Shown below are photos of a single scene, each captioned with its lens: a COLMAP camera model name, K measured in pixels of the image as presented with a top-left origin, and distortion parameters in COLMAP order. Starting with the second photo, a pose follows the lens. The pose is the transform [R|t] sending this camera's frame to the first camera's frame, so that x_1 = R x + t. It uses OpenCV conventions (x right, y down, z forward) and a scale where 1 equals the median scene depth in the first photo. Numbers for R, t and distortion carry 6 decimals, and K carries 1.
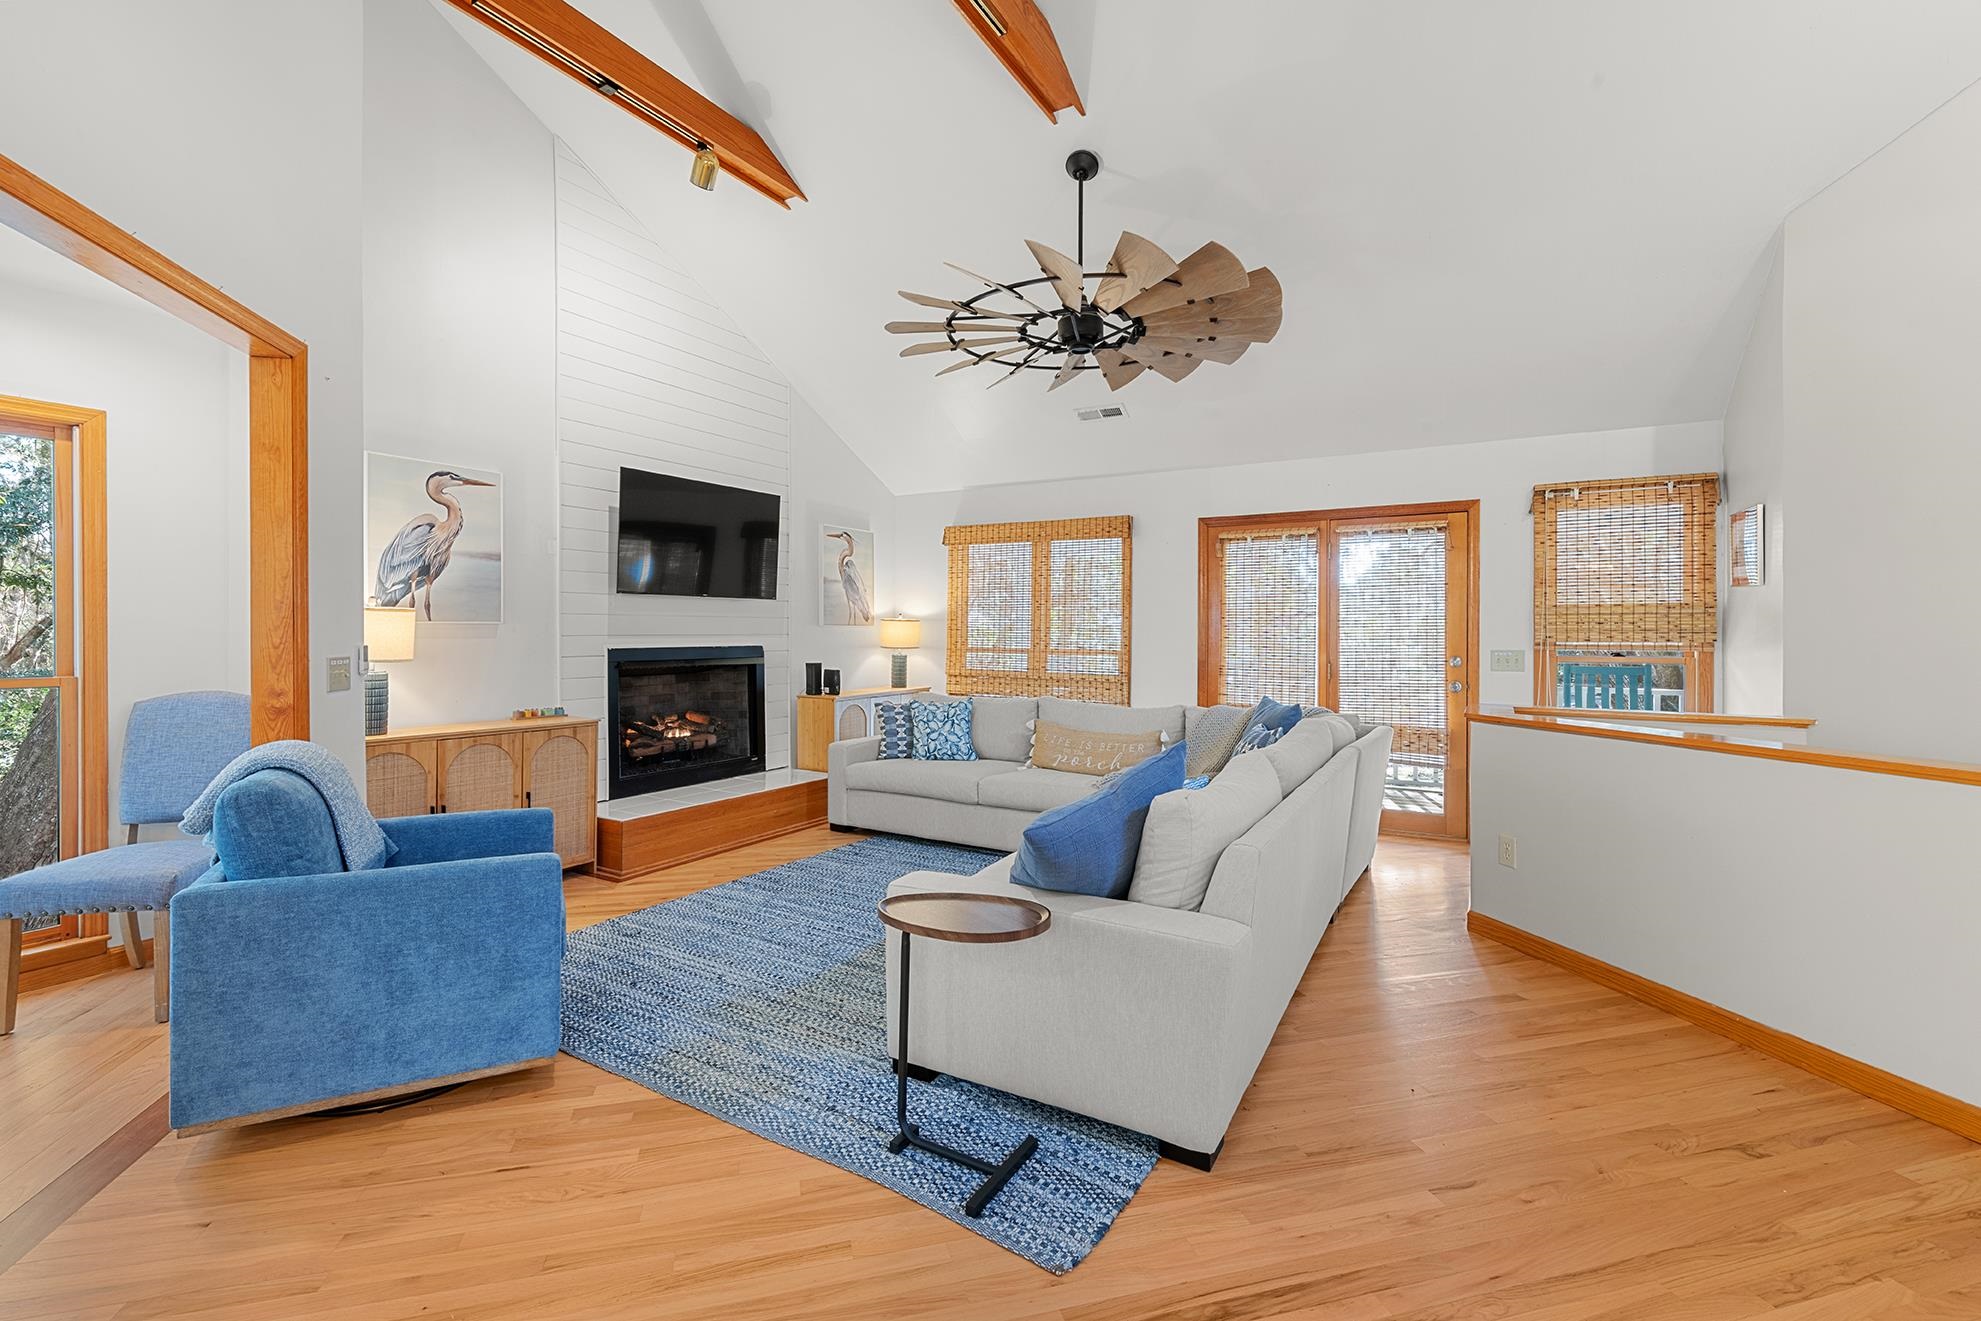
lens RADIAL K [[874.2, 0, 982.4], [0, 874.2, 627.3], [0, 0, 1]] dist [0.000756, 0.000077]
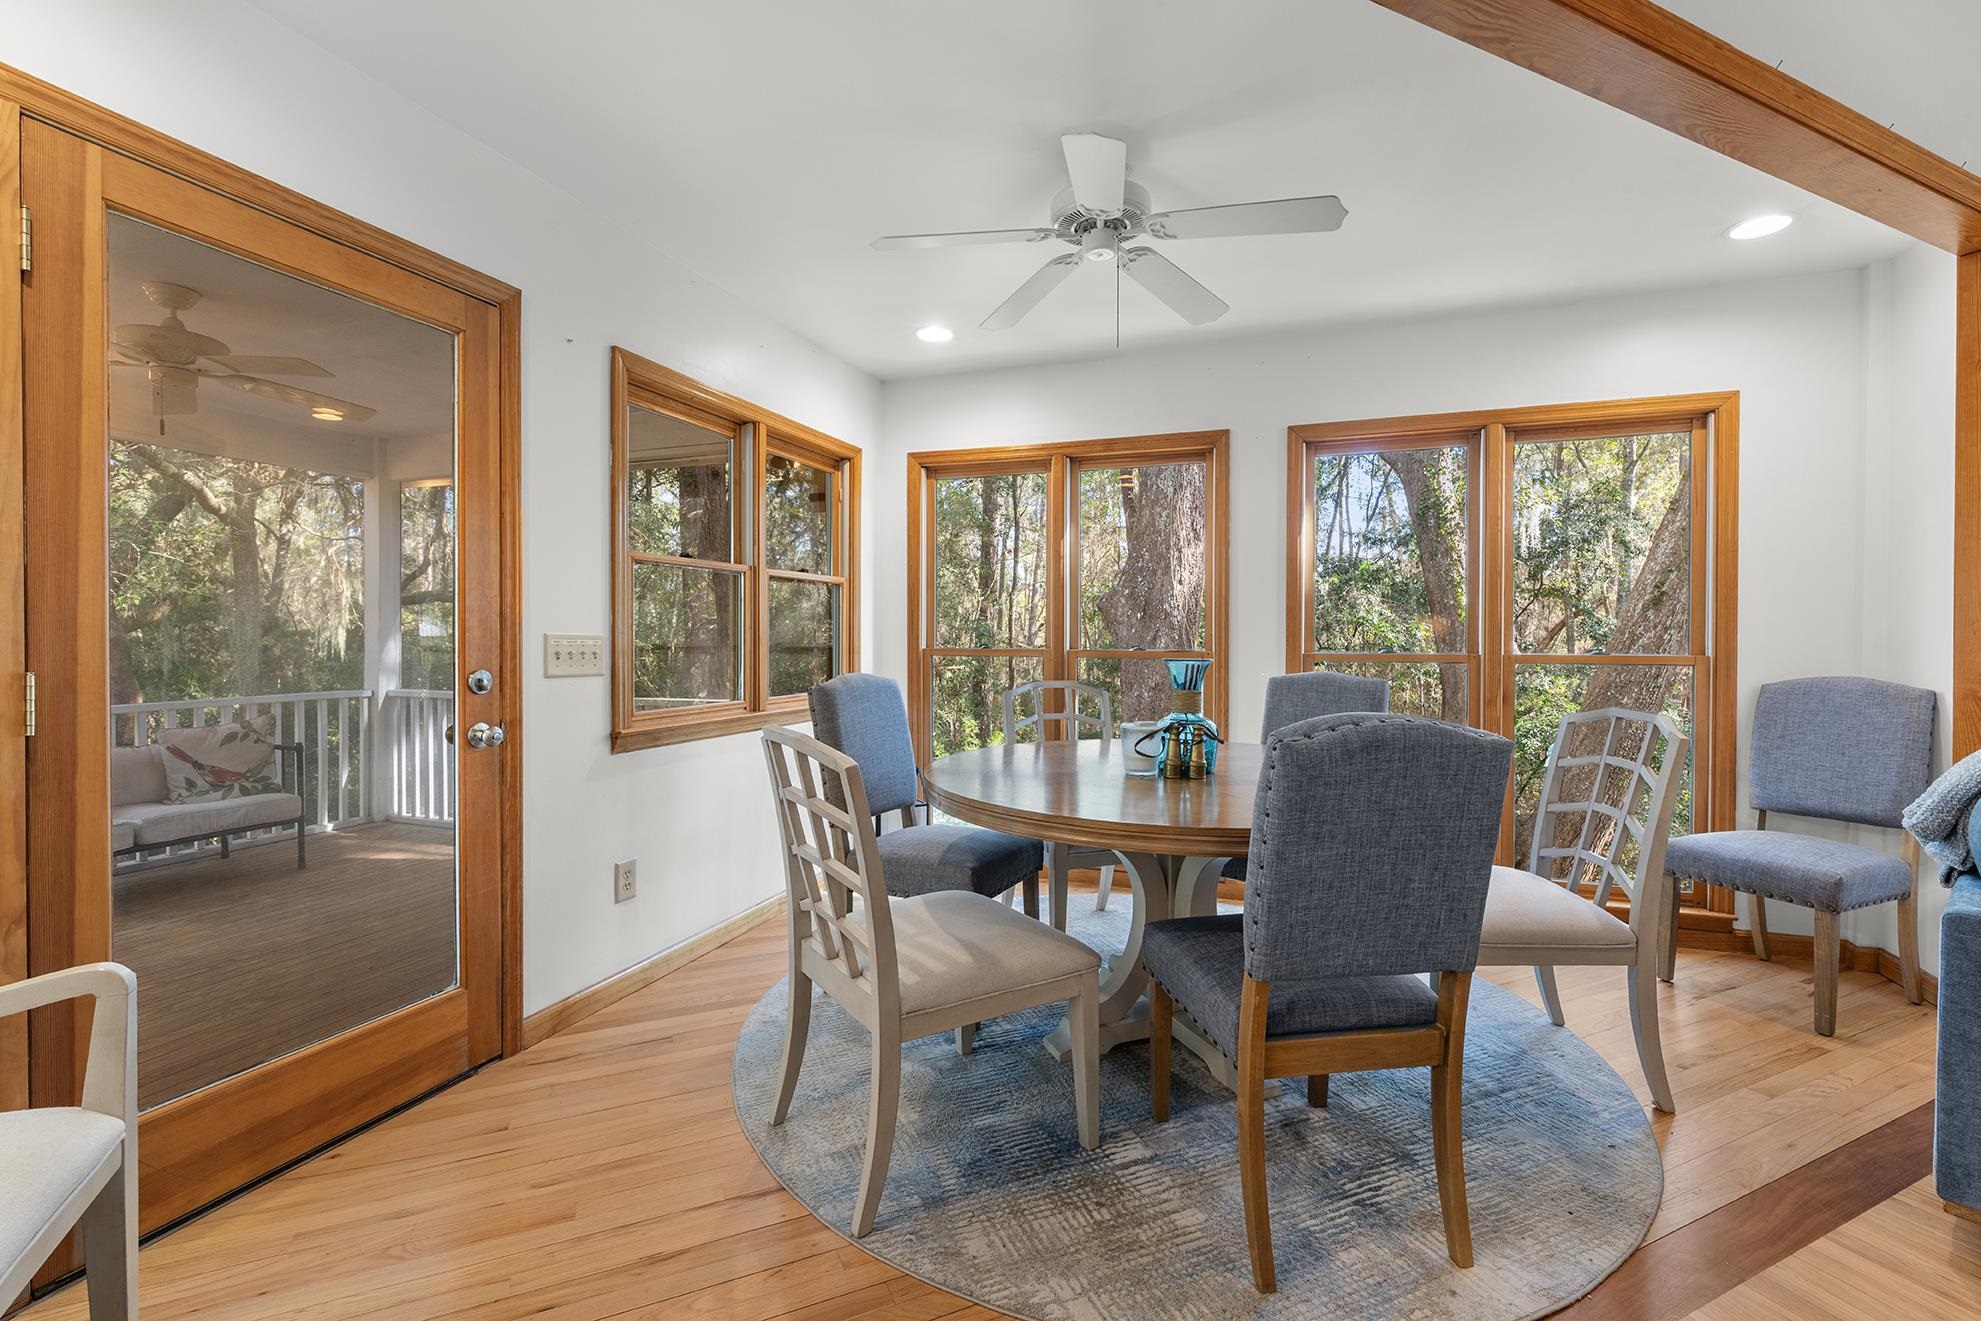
lens RADIAL K [[863.8, 0, 991.9], [0, 863.8, 604.1], [0, 0, 1]] dist [0.000315, -0.000022]
pose [[0.167287, -0.036289, -0.985240, -0.111775], [0.005976, 0.999341, -0.035794, 0.017821], [0.985890, 0.000100, 0.167394, -0.007009]]
